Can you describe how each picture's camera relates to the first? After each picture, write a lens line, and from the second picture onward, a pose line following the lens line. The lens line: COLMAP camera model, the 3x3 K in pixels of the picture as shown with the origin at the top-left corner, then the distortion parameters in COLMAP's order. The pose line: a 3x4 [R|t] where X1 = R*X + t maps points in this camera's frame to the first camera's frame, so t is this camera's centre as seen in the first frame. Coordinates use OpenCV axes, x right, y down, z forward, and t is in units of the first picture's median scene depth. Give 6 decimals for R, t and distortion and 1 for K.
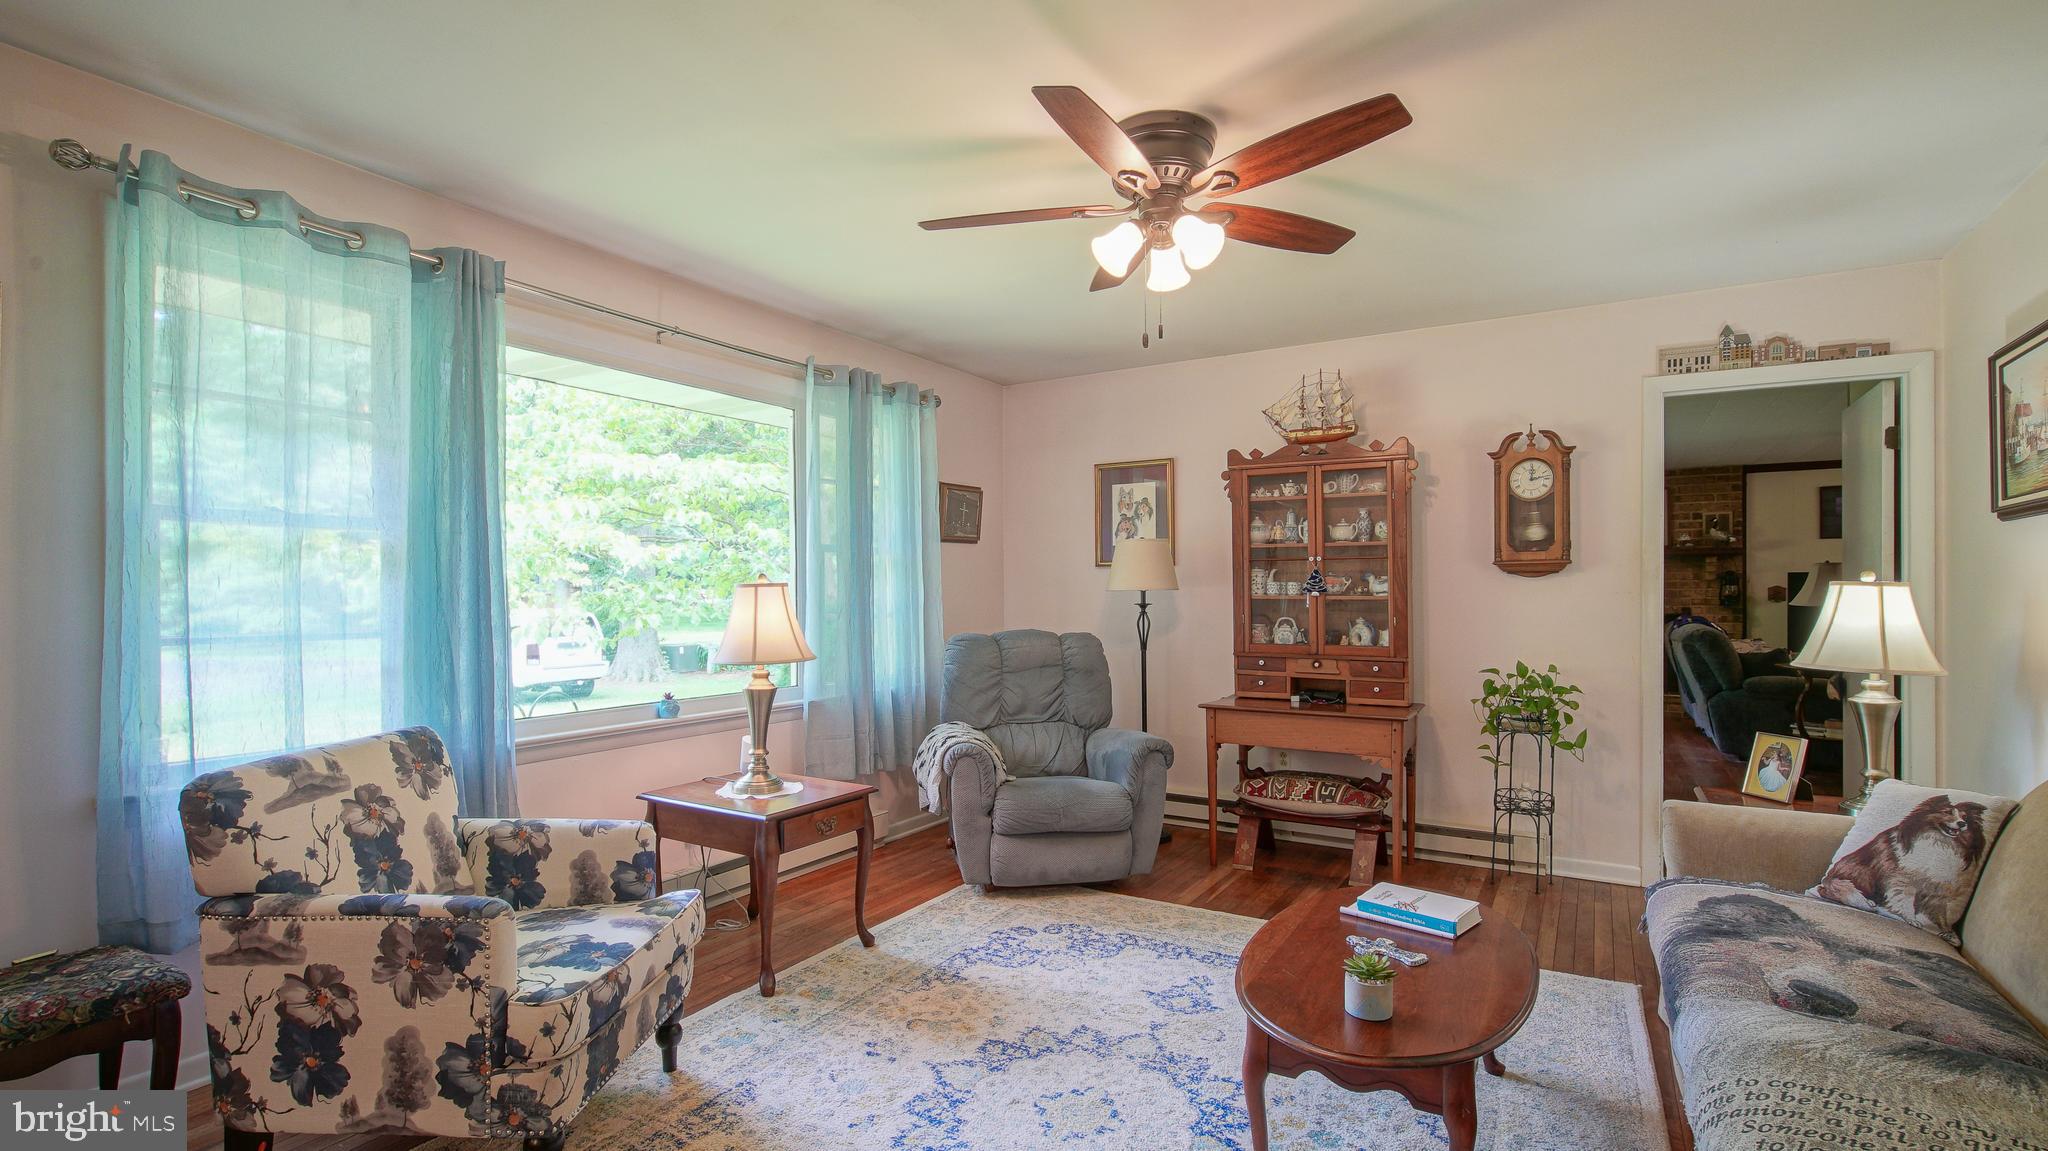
lens RADIAL K [[941.6, 0, 1018.3], [0, 941.6, 595.4], [0, 0, 1]] dist [-0.004201, 0.002134]
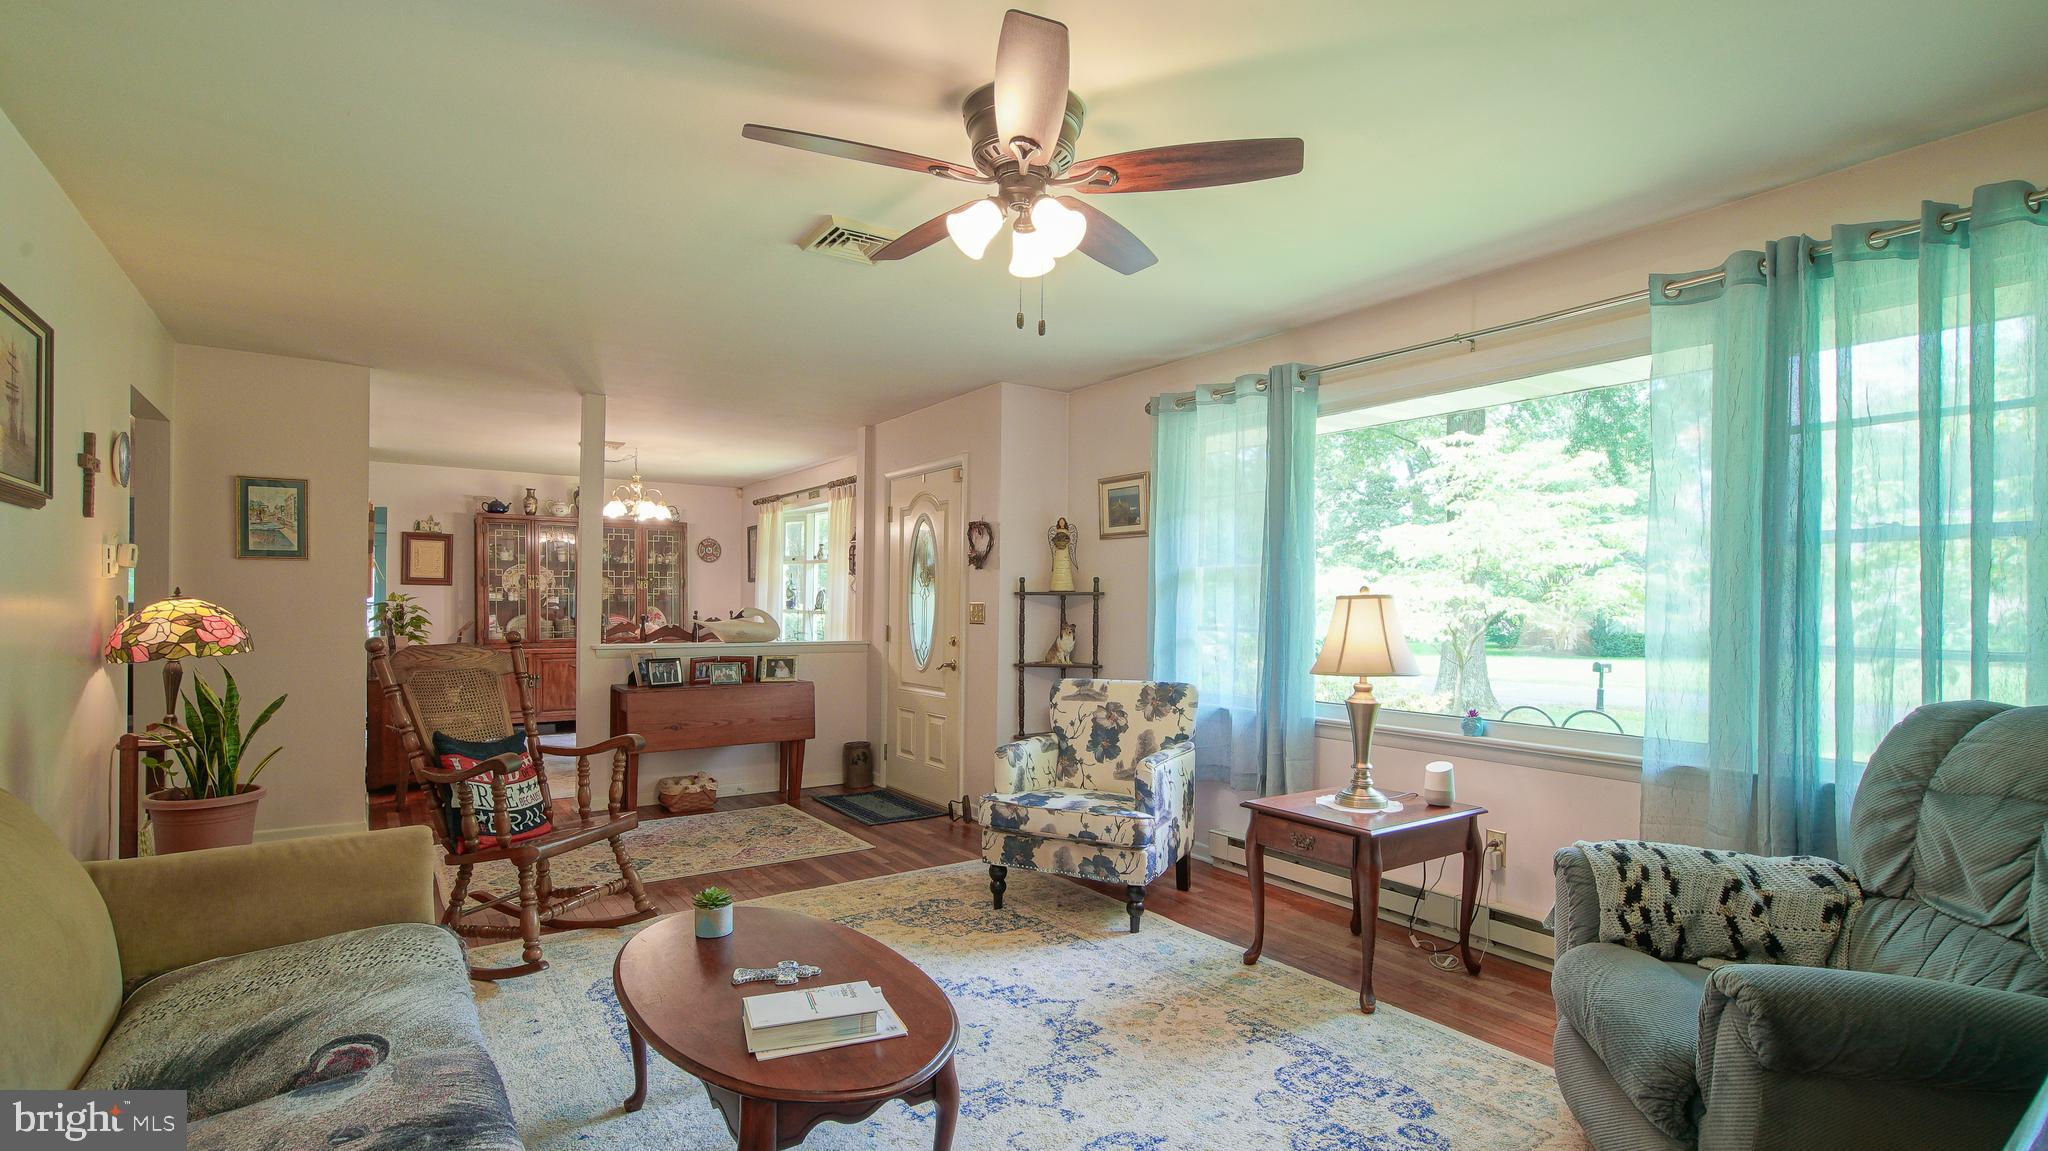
lens RADIAL K [[941.6, 0, 1017.6], [0, 941.6, 591.3], [0, 0, 1]] dist [-0.004201, 0.002134]
pose [[-0.400600, -0.002010, -0.916251, 0.664649], [-0.003337, 0.999994, -0.000735, -0.013921], [0.916247, 0.002763, -0.400605, 0.904803]]
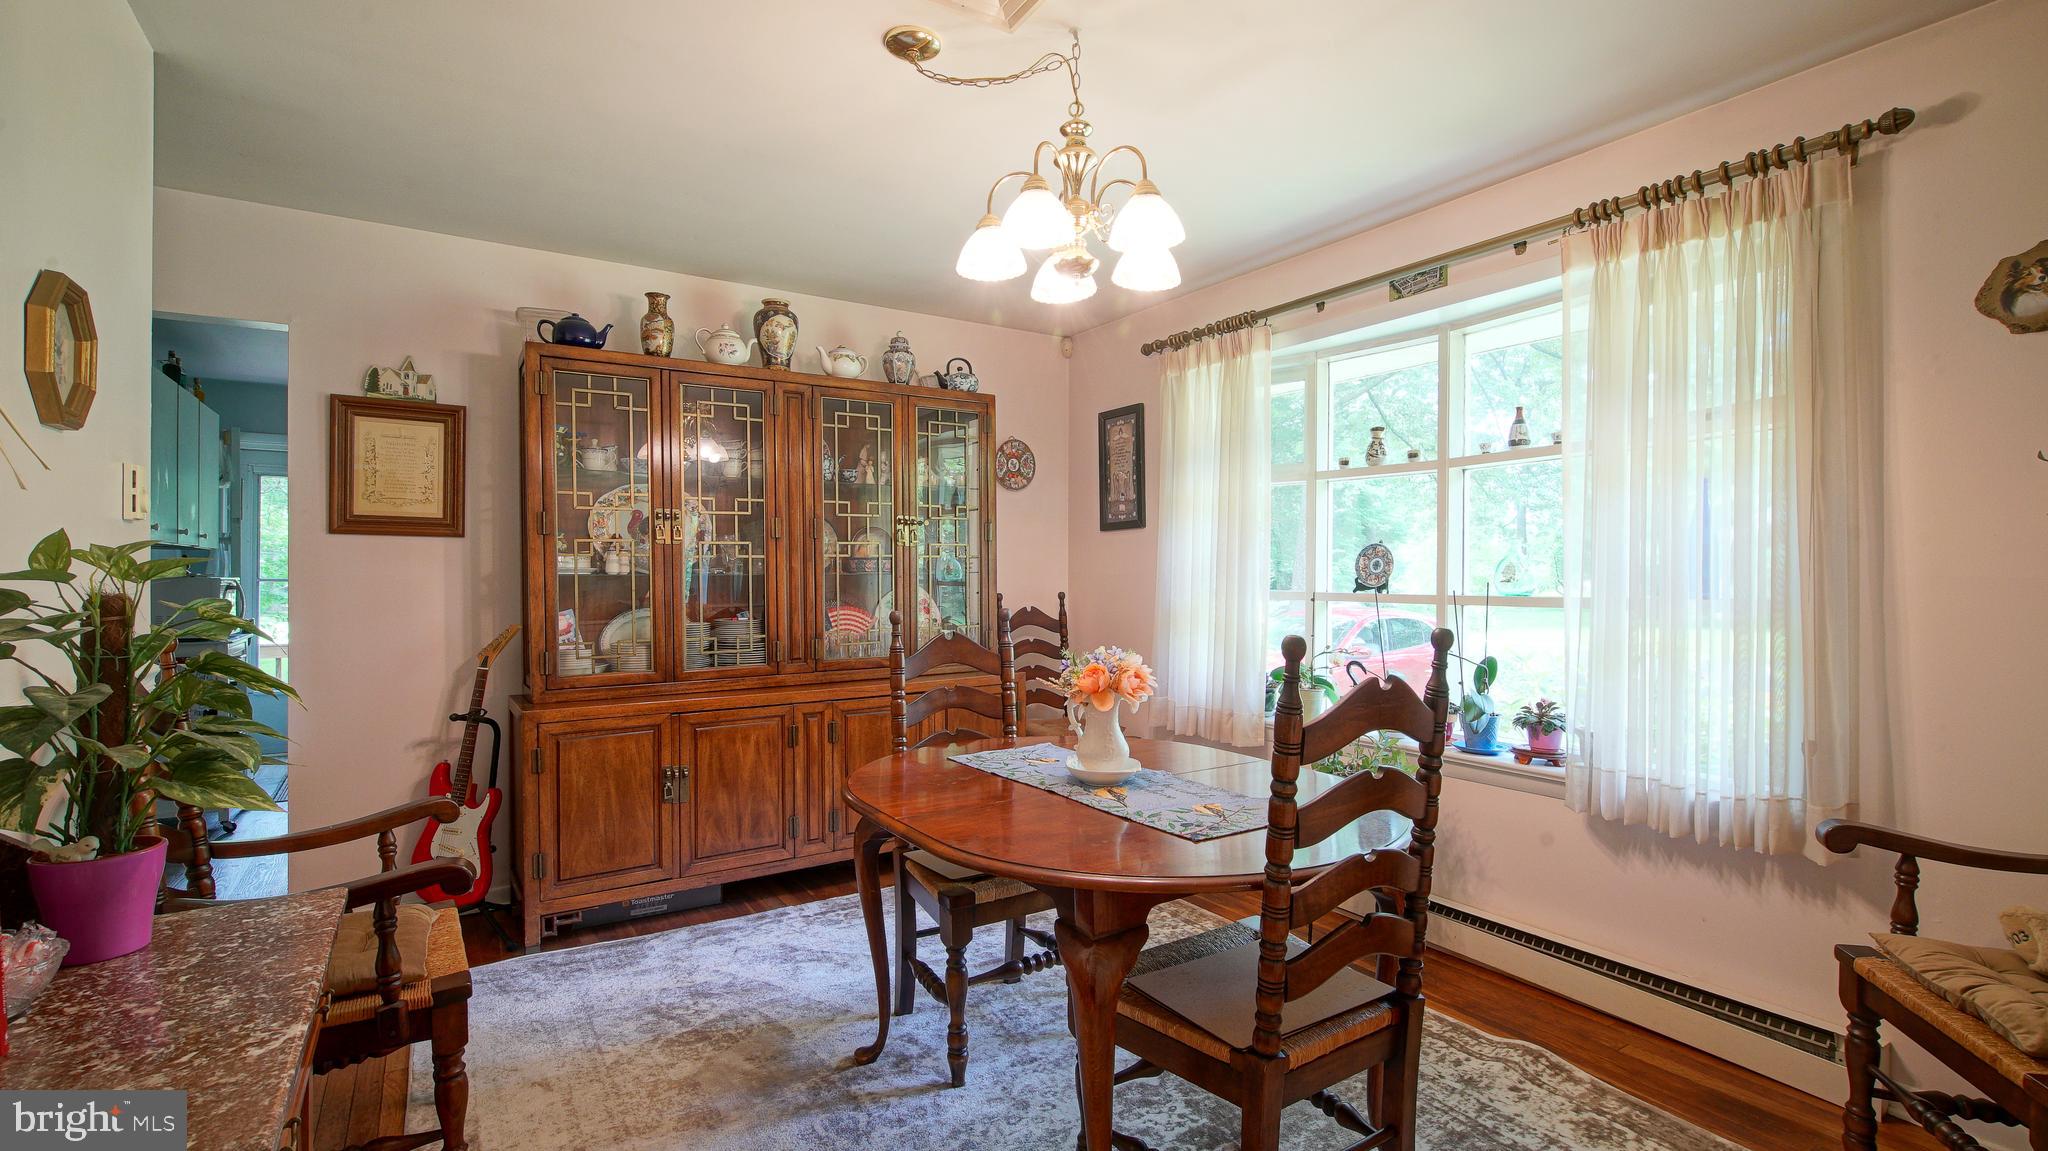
lens RADIAL K [[941.6, 0, 1035.0], [0, 941.6, 573.3], [0, 0, 1]] dist [-0.004201, 0.002134]
pose [[-0.435766, 0.008249, -0.900022, -0.297846], [0.001660, 0.999964, 0.008361, 0.002913], [0.900058, 0.002149, -0.435764, -0.375805]]
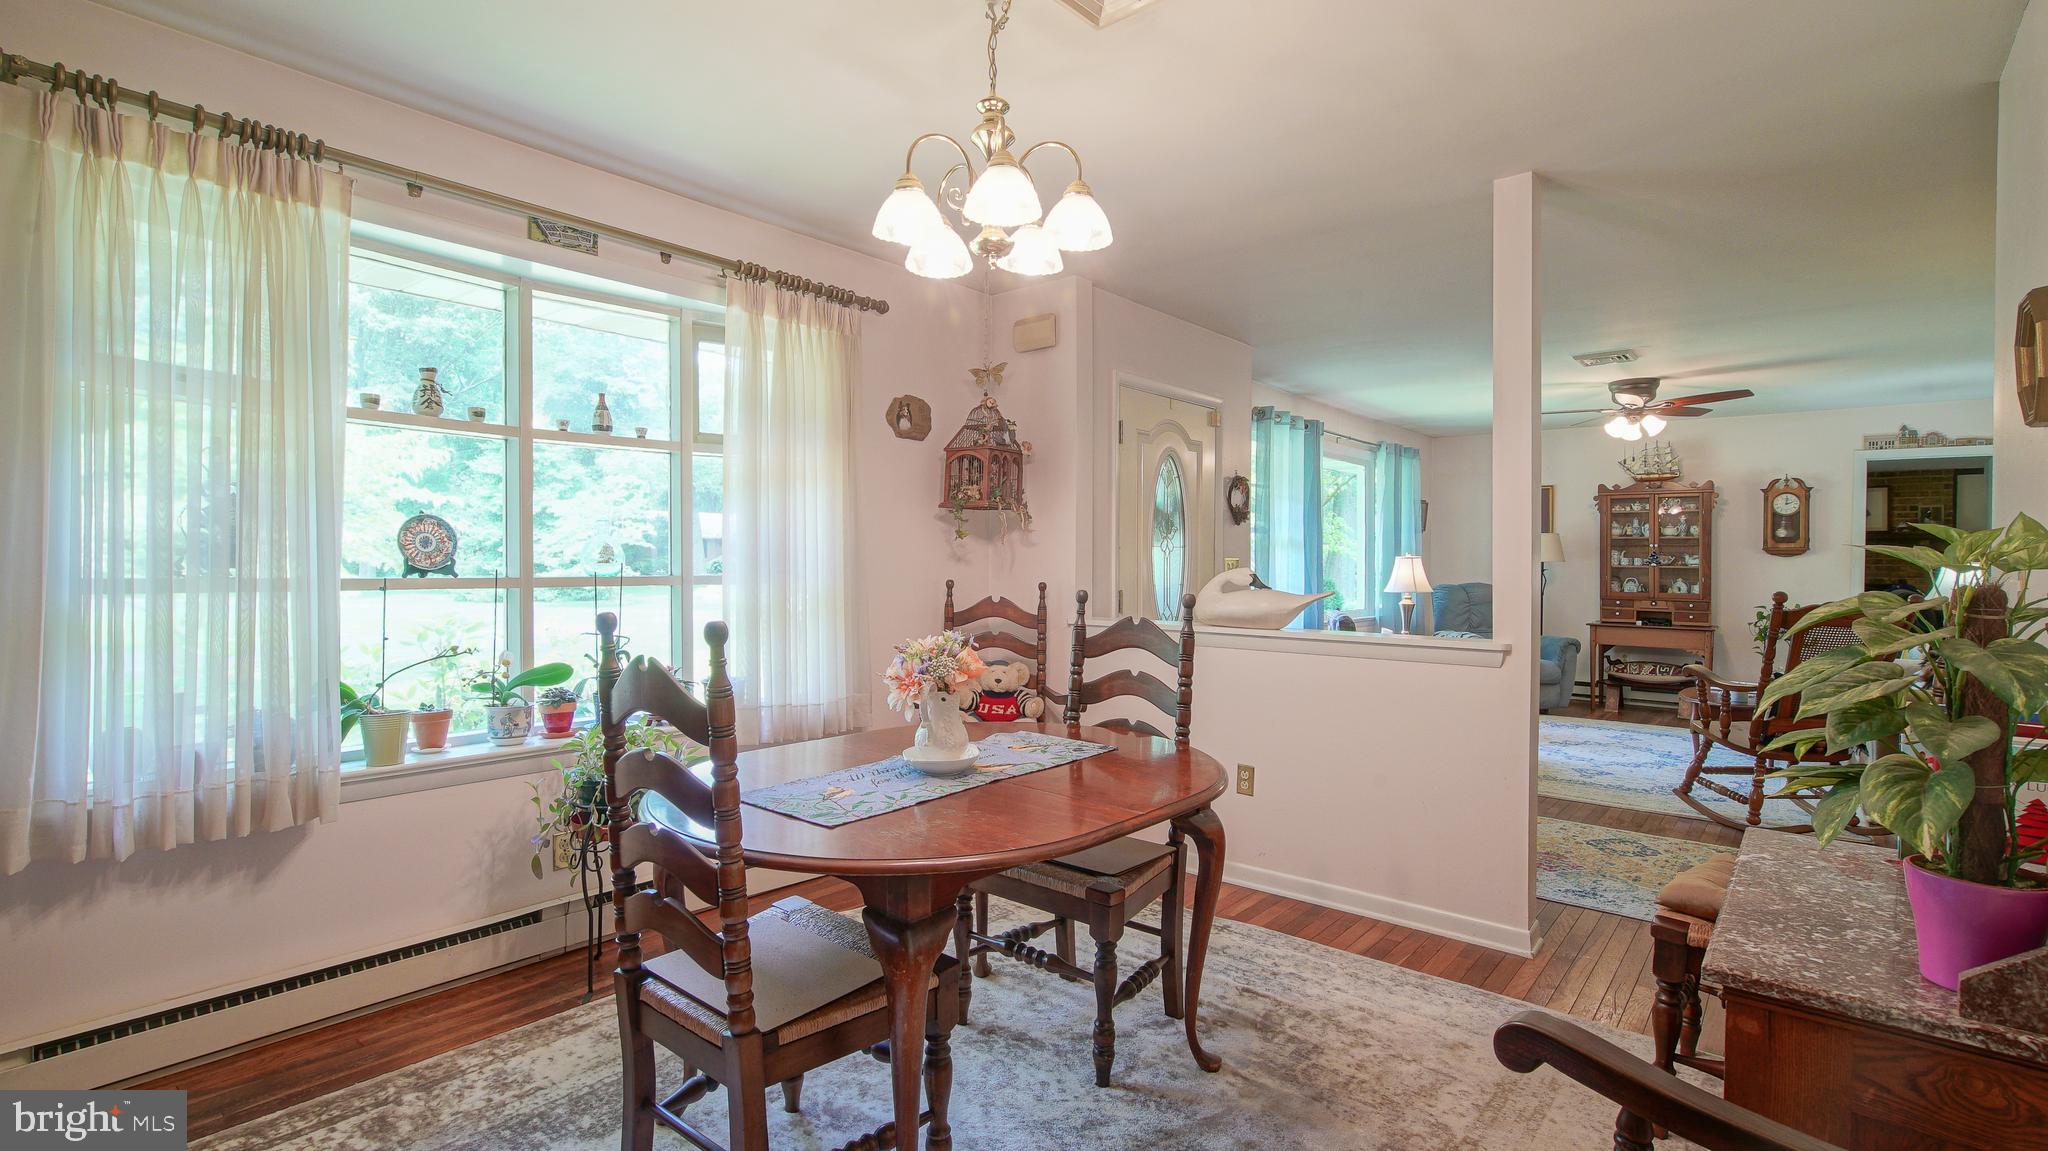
lens RADIAL K [[941.6, 0, 1035.4], [0, 941.6, 568.9], [0, 0, 1]] dist [-0.004201, 0.002134]
pose [[0.988961, 0.012666, -0.147637, -0.689142], [-0.011640, 0.999902, 0.007806, 0.007312], [0.147721, -0.006001, 0.989011, -1.125683]]
